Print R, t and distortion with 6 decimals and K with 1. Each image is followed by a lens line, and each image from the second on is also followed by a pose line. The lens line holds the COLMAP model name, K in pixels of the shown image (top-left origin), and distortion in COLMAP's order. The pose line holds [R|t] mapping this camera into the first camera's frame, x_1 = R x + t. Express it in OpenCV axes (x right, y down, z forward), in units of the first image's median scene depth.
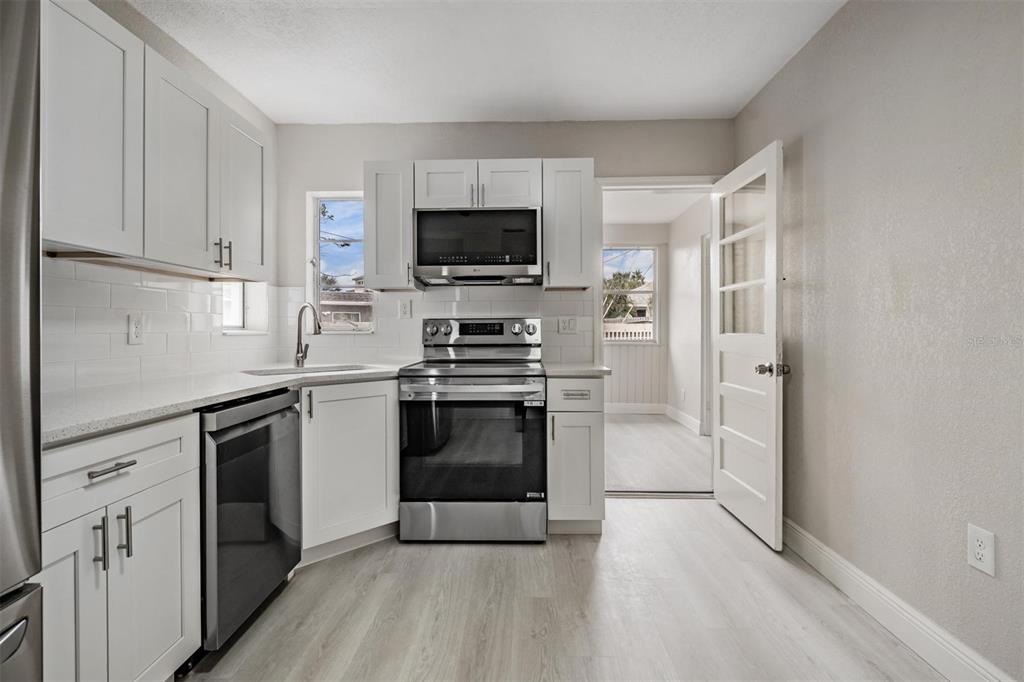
lens RADIAL K [[479.6, 0, 512.5], [0, 479.6, 325.3], [0, 0, 1]] dist [0.001111, 0.000267]
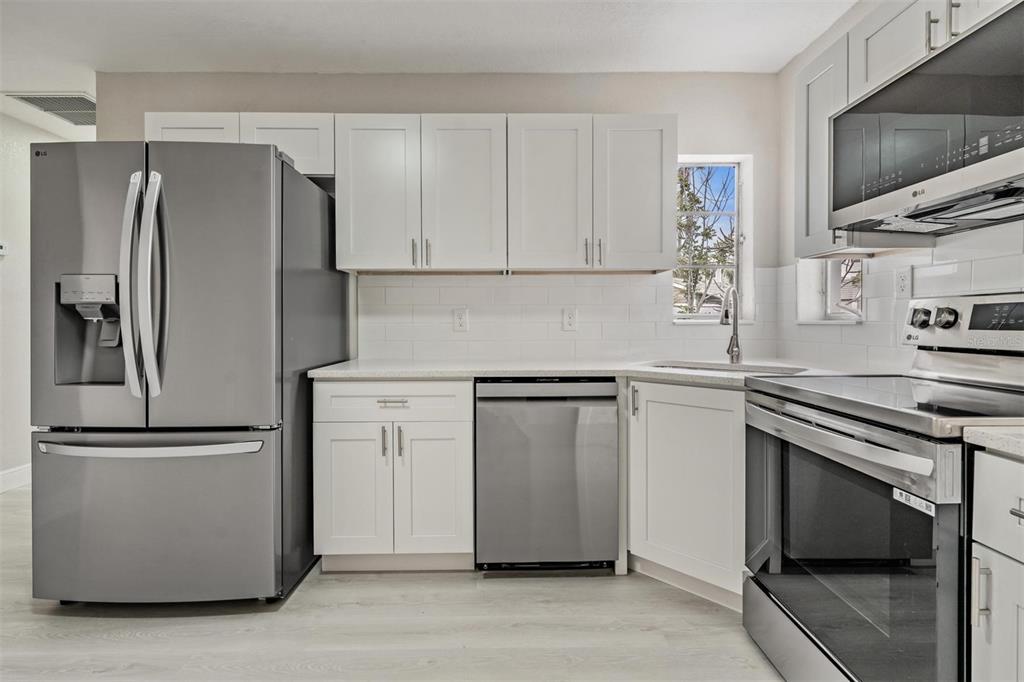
lens RADIAL K [[479.6, 0, 512.5], [0, 479.6, 325.3], [0, 0, 1]] dist [0.001111, 0.000267]
pose [[0.044612, 0.010869, -0.998945, 0.483032], [0.012944, 0.999851, 0.011457, 0.006985], [0.998921, -0.013441, 0.044464, 0.725276]]
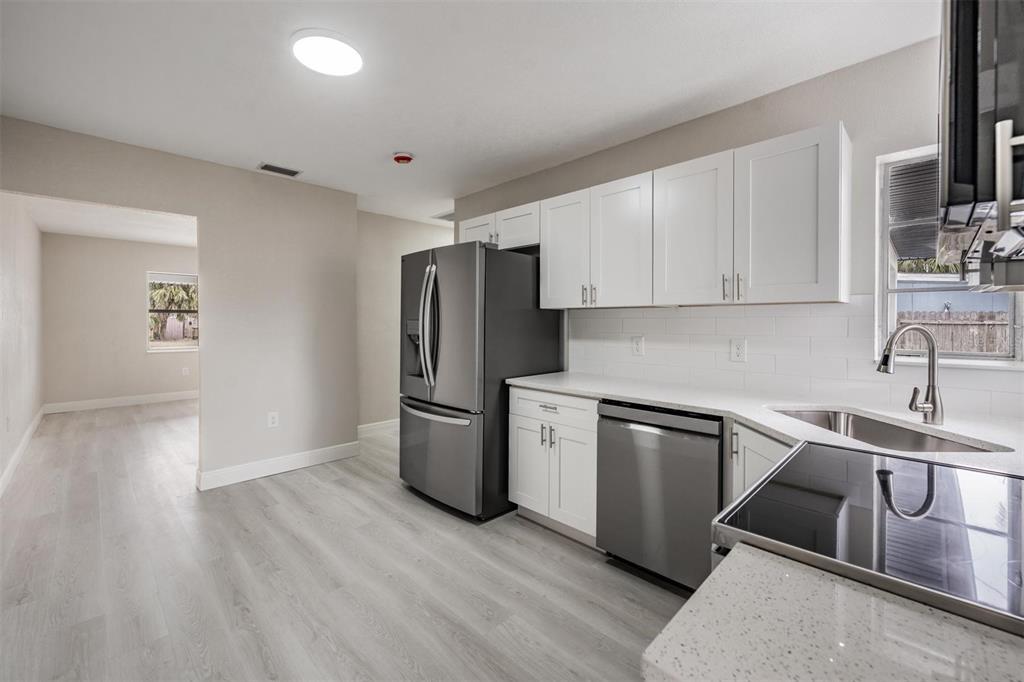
lens RADIAL K [[422.0, 0, 516.7], [0, 422.0, 321.5], [0, 0, 1]] dist [-0.000022, -0.000001]
pose [[-0.679425, 0.002800, -0.733740, 0.438042], [0.007787, 0.999964, -0.003394, -0.065018], [0.733704, -0.008020, -0.679422, 1.239950]]
